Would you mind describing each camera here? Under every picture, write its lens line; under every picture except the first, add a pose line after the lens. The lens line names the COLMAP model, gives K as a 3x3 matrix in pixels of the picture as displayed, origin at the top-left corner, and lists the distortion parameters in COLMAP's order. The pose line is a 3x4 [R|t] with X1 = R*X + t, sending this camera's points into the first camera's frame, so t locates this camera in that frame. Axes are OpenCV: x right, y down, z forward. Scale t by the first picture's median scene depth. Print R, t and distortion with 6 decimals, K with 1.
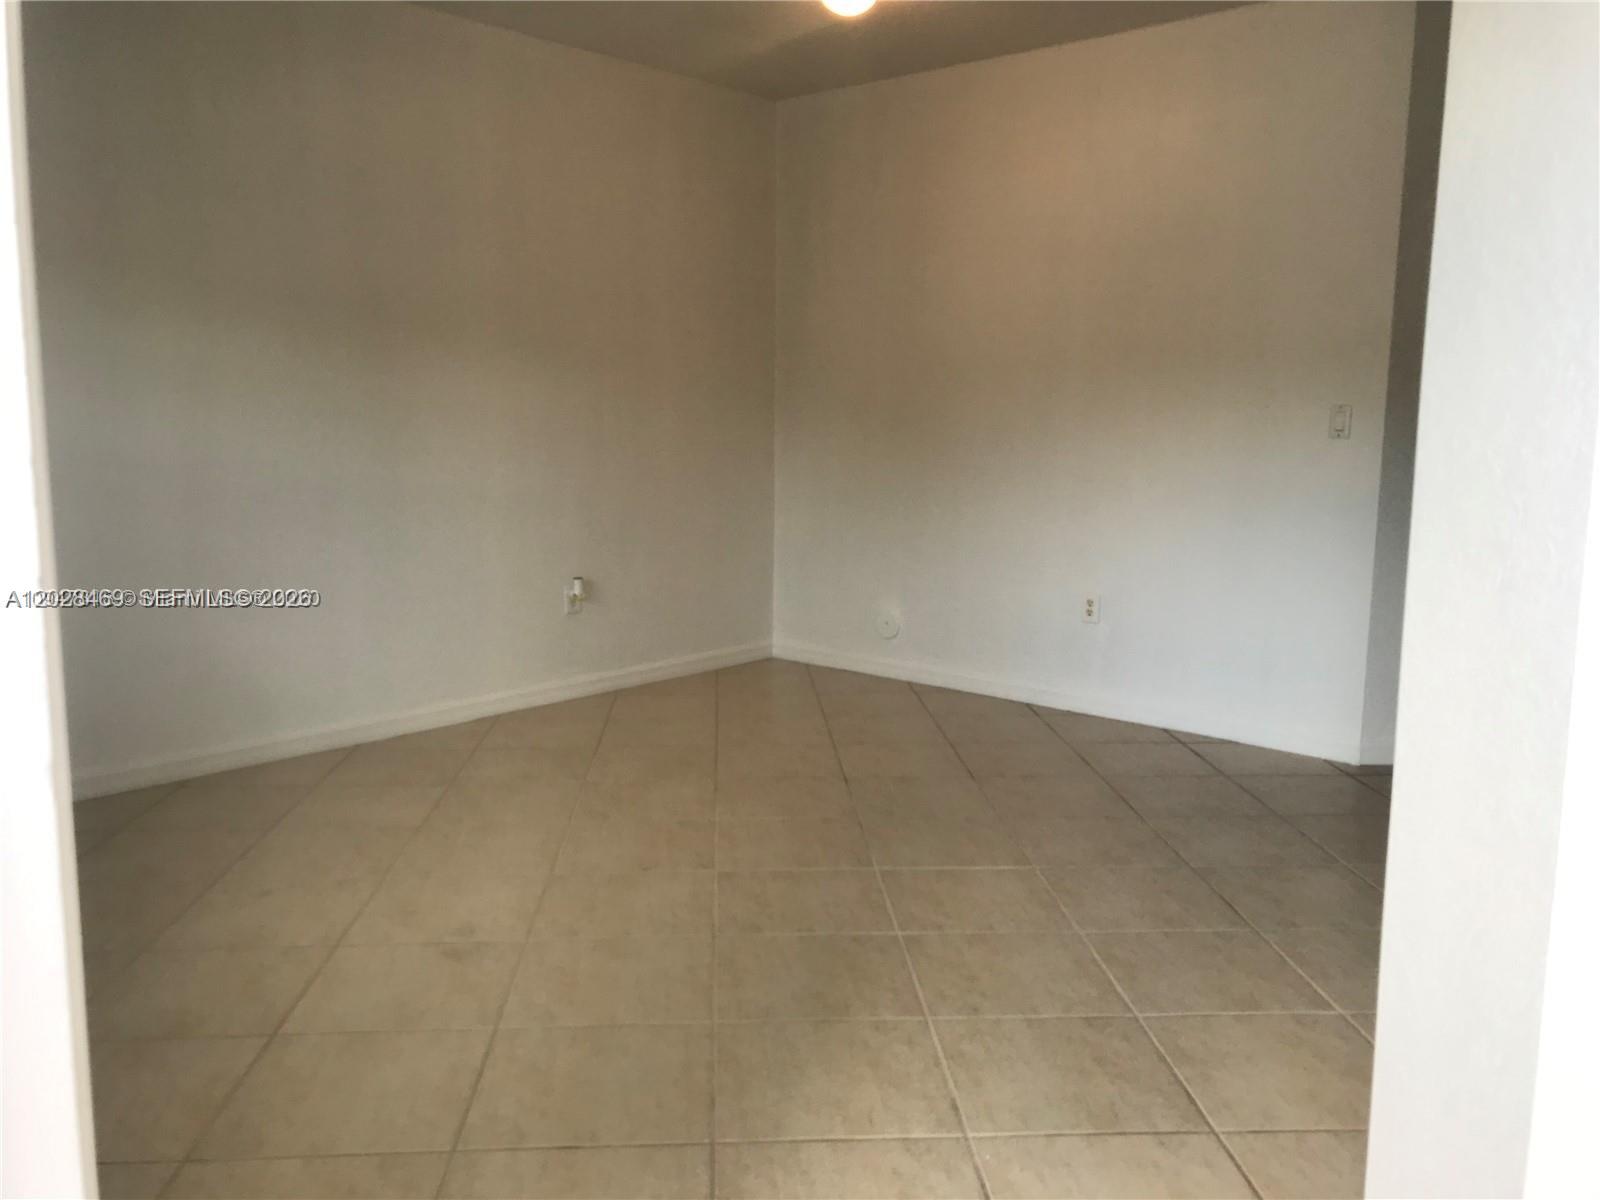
lens RADIAL K [[1333.9, 0, 795.4], [0, 1333.9, 591.5], [0, 0, 1]] dist [0.045887, -0.013189]
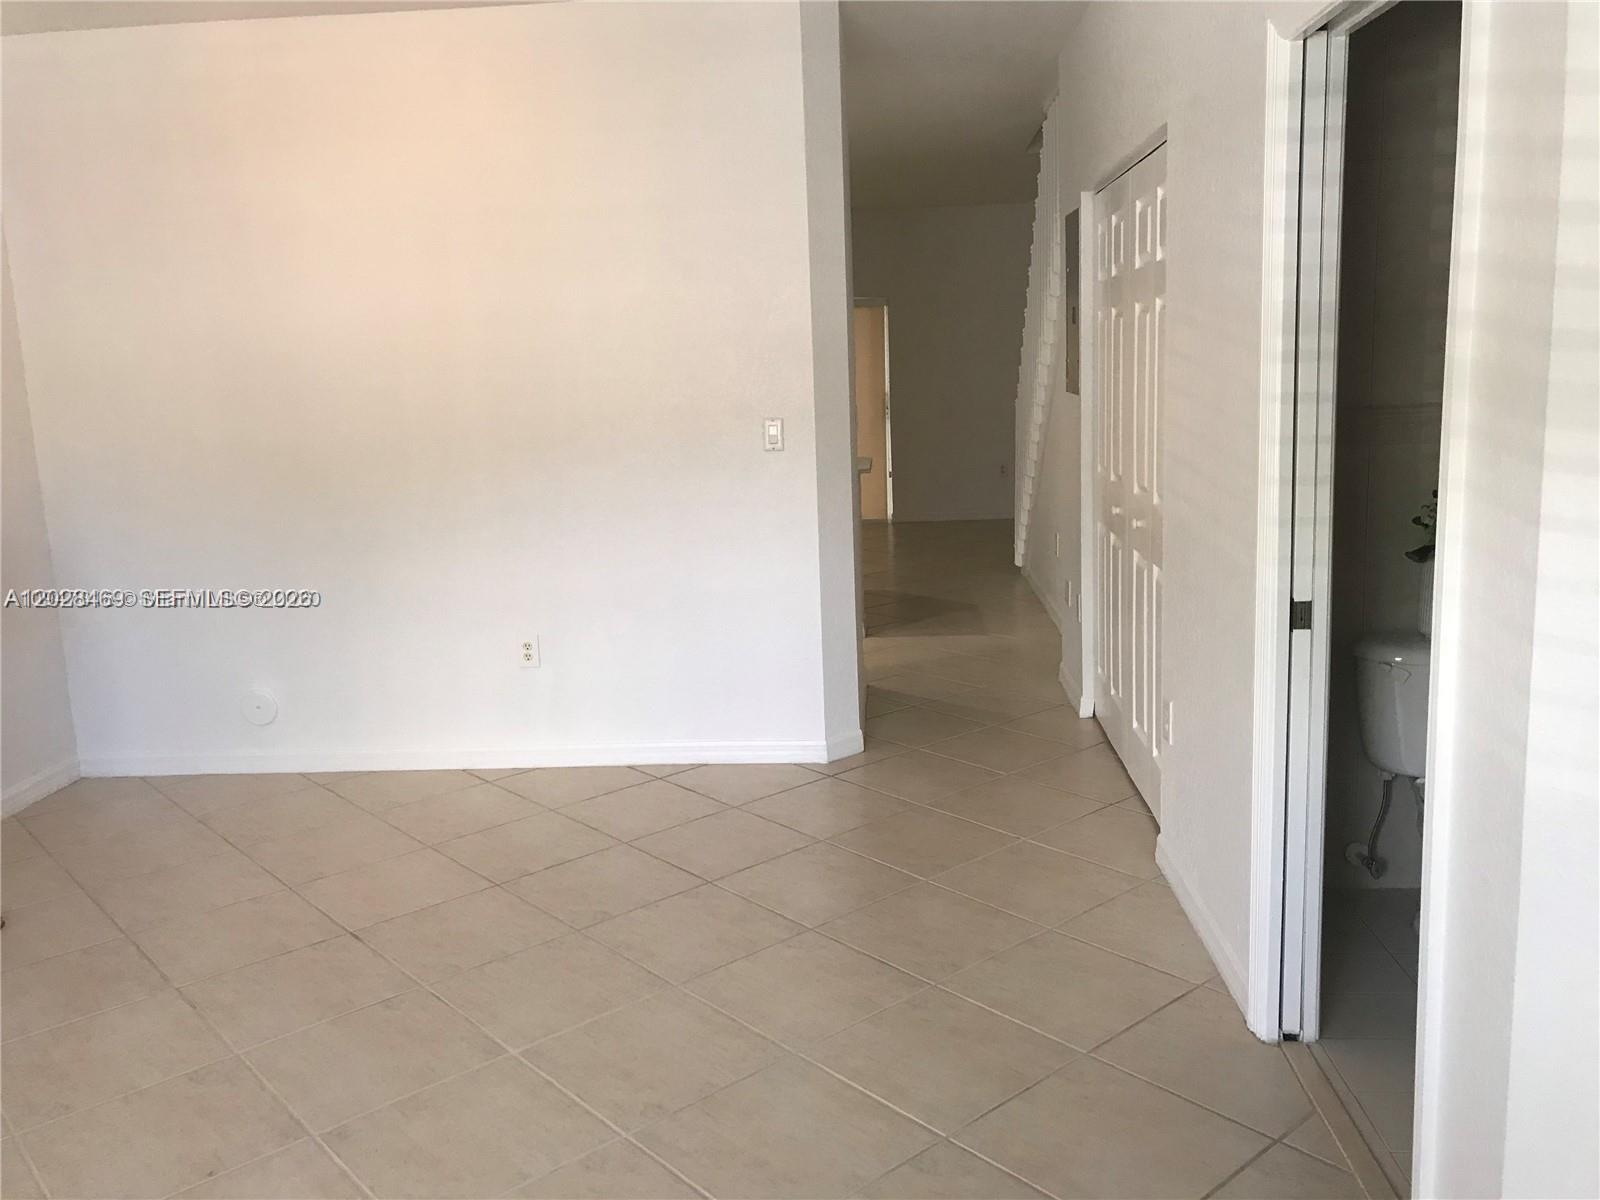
lens RADIAL K [[1333.9, 0, 770.7], [0, 1333.9, 585.0], [0, 0, 1]] dist [0.045887, -0.013189]
pose [[0.781737, -0.145445, 0.606409, -0.191514], [0.125278, 0.989225, 0.075763, -0.080086], [-0.610894, 0.016743, 0.791535, 0.187641]]
